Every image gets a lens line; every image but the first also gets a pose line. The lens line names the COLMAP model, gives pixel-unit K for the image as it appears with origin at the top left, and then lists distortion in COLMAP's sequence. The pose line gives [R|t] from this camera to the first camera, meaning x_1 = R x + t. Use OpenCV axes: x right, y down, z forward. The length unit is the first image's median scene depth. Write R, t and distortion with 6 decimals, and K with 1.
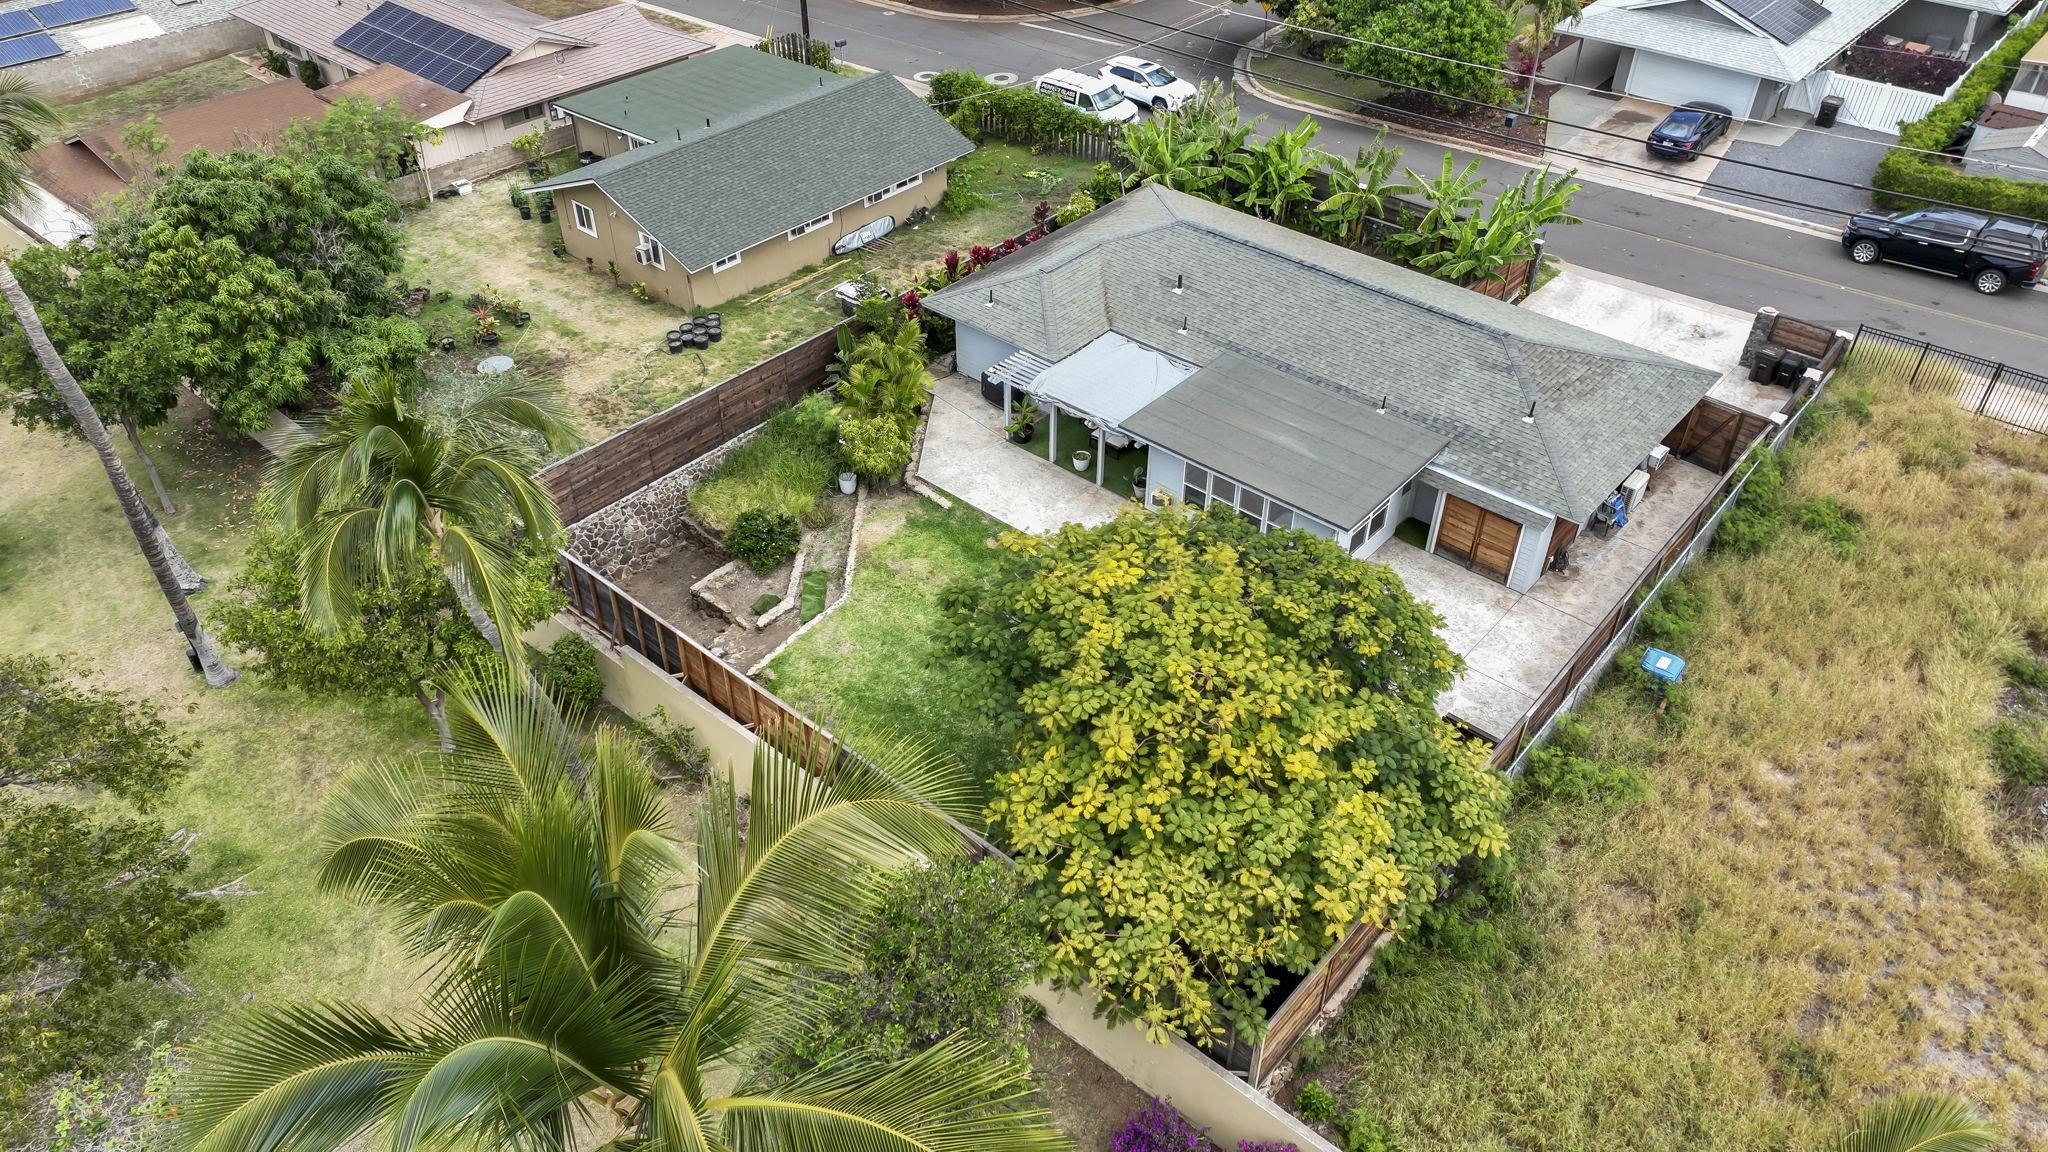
lens RADIAL K [[1440.2, 0, 1024.0], [0, 1440.2, 576.0], [0, 0, 1]] dist [0.001374, 0.011893]
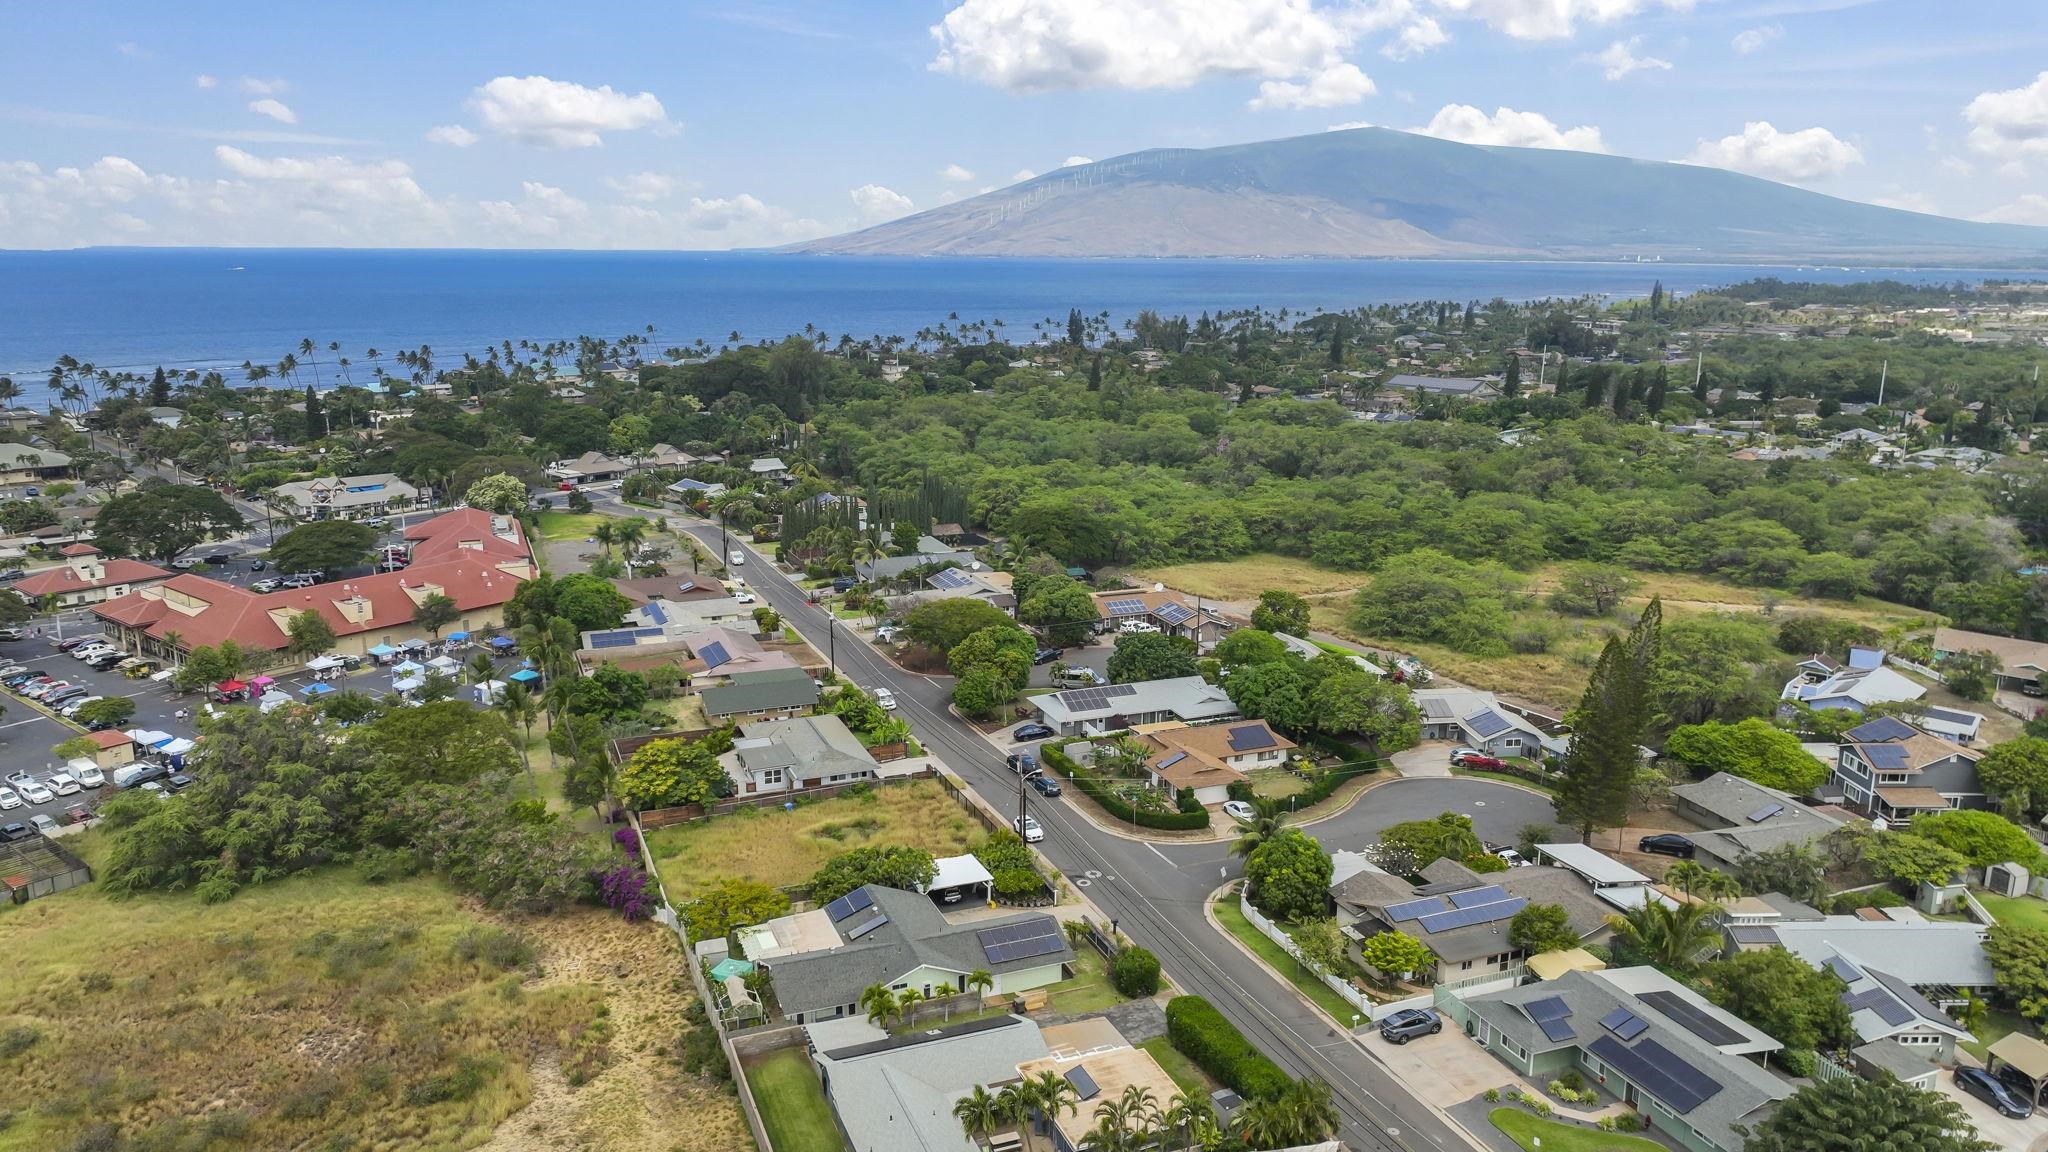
lens RADIAL K [[1440.2, 0, 1024.0], [0, 1440.2, 576.0], [0, 0, 1]] dist [0.001374, 0.011893]
pose [[0.891843, 0.105161, -0.439952, 2.525388], [-0.286770, 0.883617, -0.370113, 0.741581], [0.349828, 0.456247, 0.818205, -2.320567]]
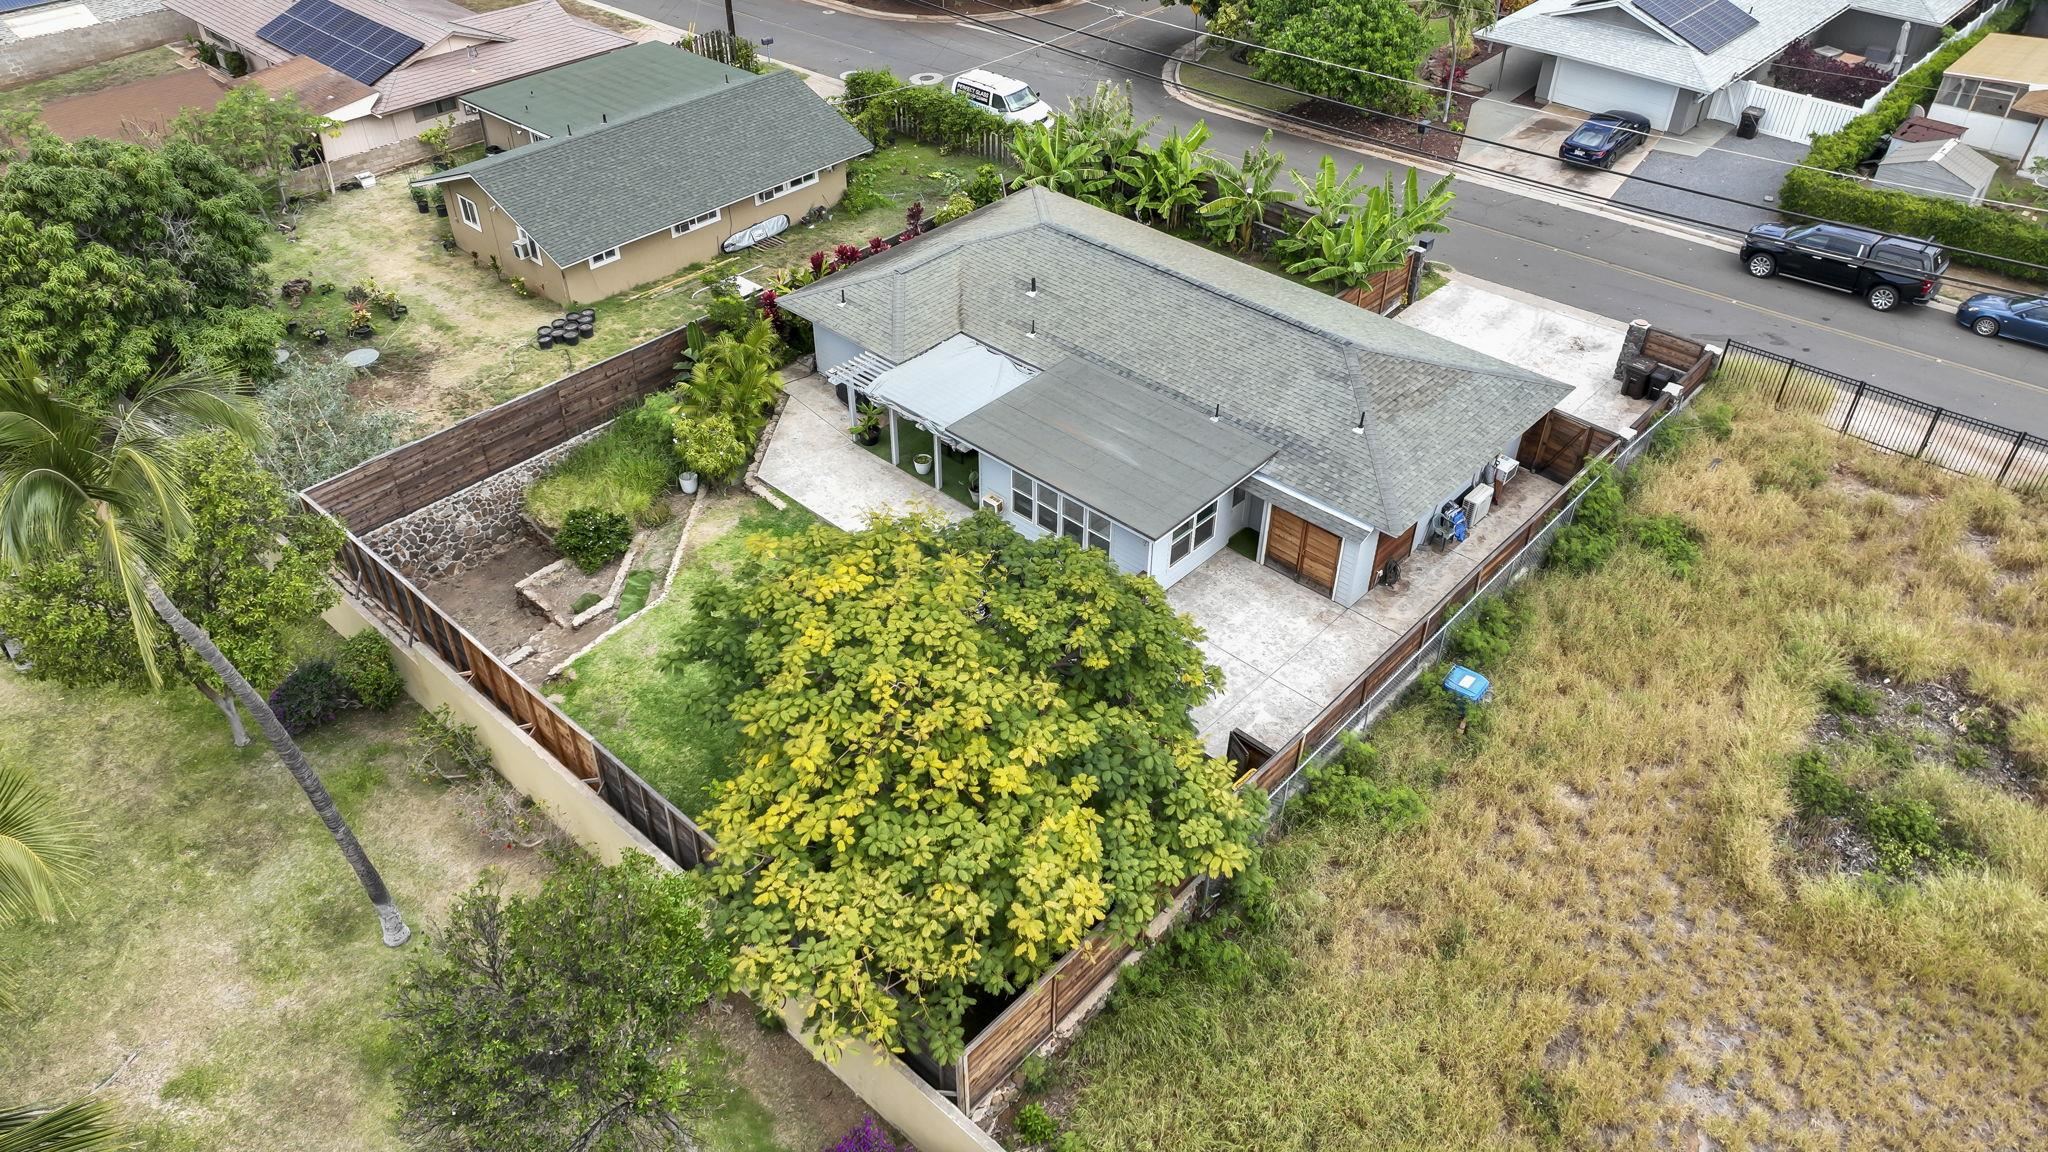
lens RADIAL K [[1440.2, 0, 1024.0], [0, 1440.2, 576.0], [0, 0, 1]] dist [0.001374, 0.011893]
pose [[0.999612, 0.019371, -0.019992, 0.135549], [-0.019411, 0.999810, -0.001793, -0.003032], [0.019954, 0.002180, 0.999799, 0.014864]]
